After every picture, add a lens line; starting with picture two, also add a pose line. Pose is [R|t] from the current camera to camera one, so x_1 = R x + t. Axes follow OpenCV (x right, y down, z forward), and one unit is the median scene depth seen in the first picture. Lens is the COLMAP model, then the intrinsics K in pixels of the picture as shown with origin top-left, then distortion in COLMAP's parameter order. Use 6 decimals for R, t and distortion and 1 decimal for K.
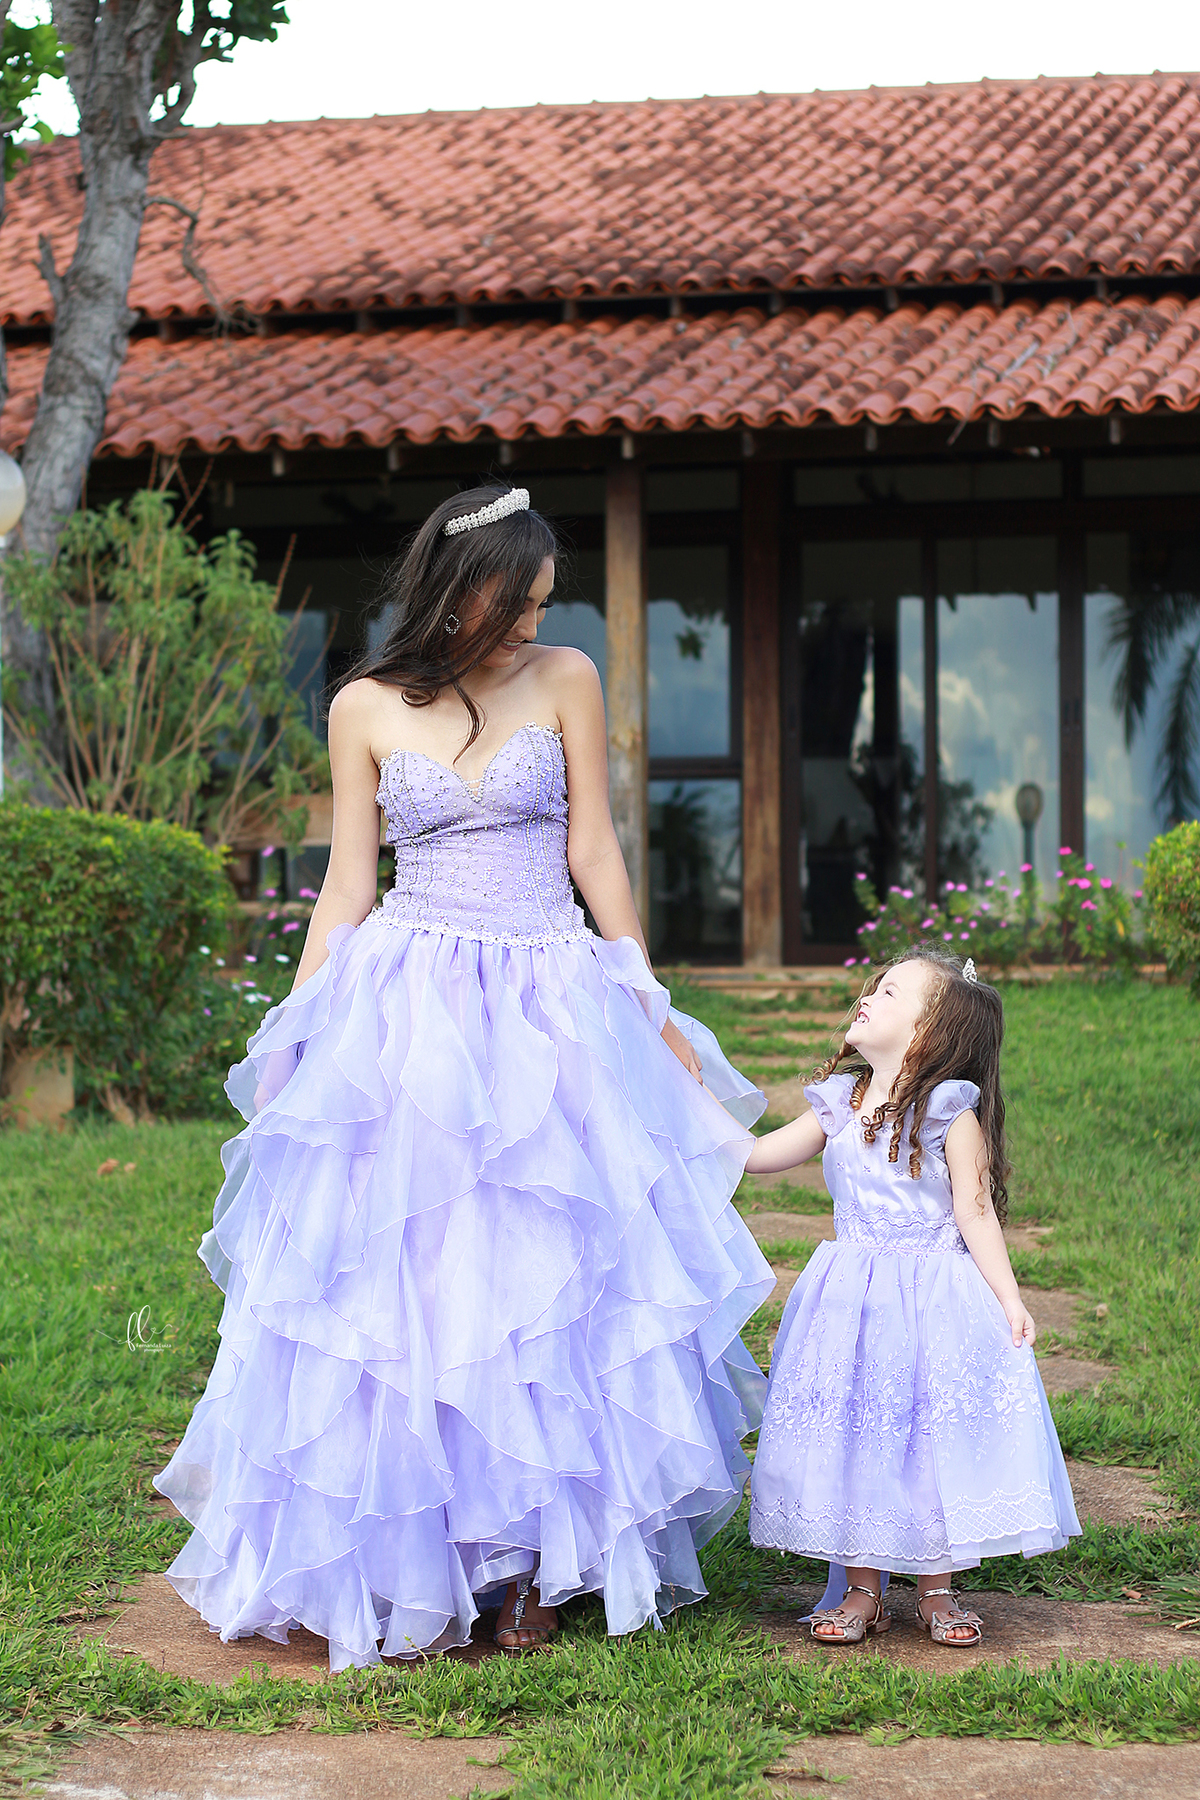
lens RADIAL K [[4206.0, 0, 600.0], [0, 4206.0, 900.0], [0, 0, 1]] dist [-0.065487, -0.053879]
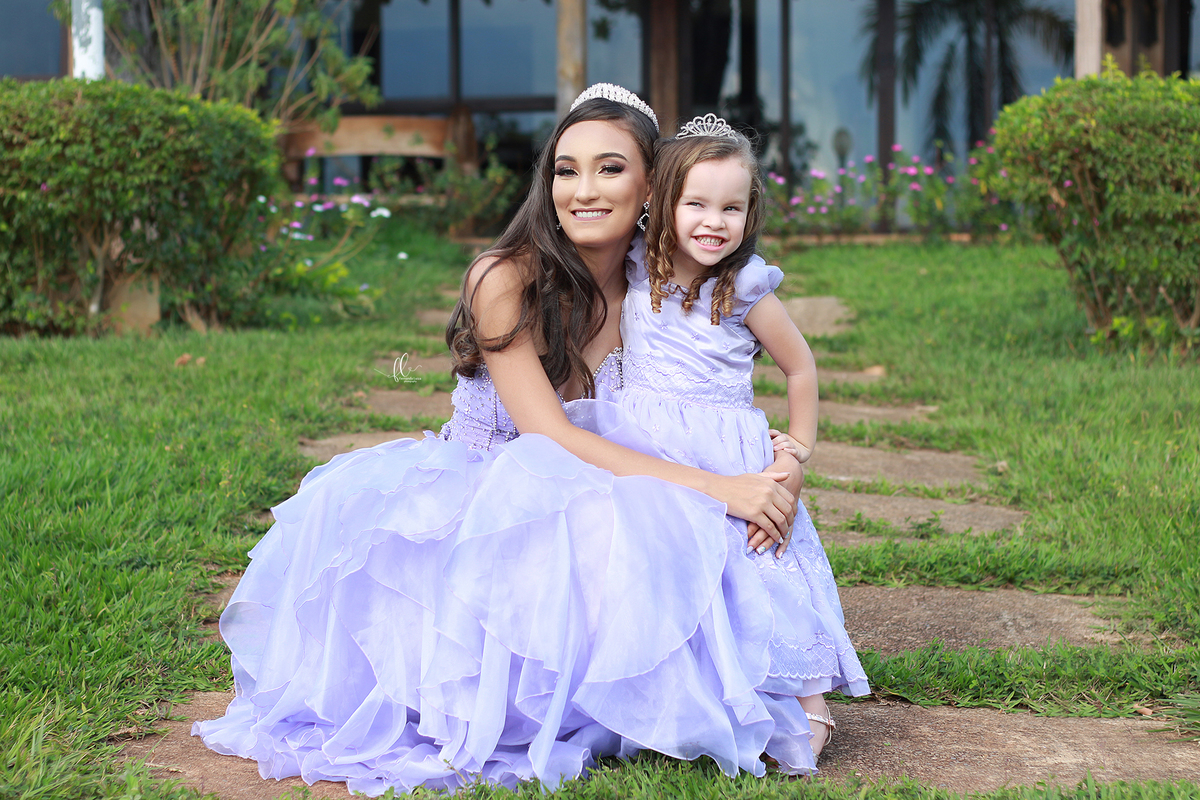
lens RADIAL K [[2804.0, 0, 600.0], [0, 2804.0, 400.0], [0, 0, 1]] dist [-0.065487, -0.053879]
pose [[0.999719, 0.001241, 0.023661, -0.010920], [-0.002736, 0.997994, 0.063247, 0.020253], [-0.023536, -0.063294, 0.997717, 0.144939]]
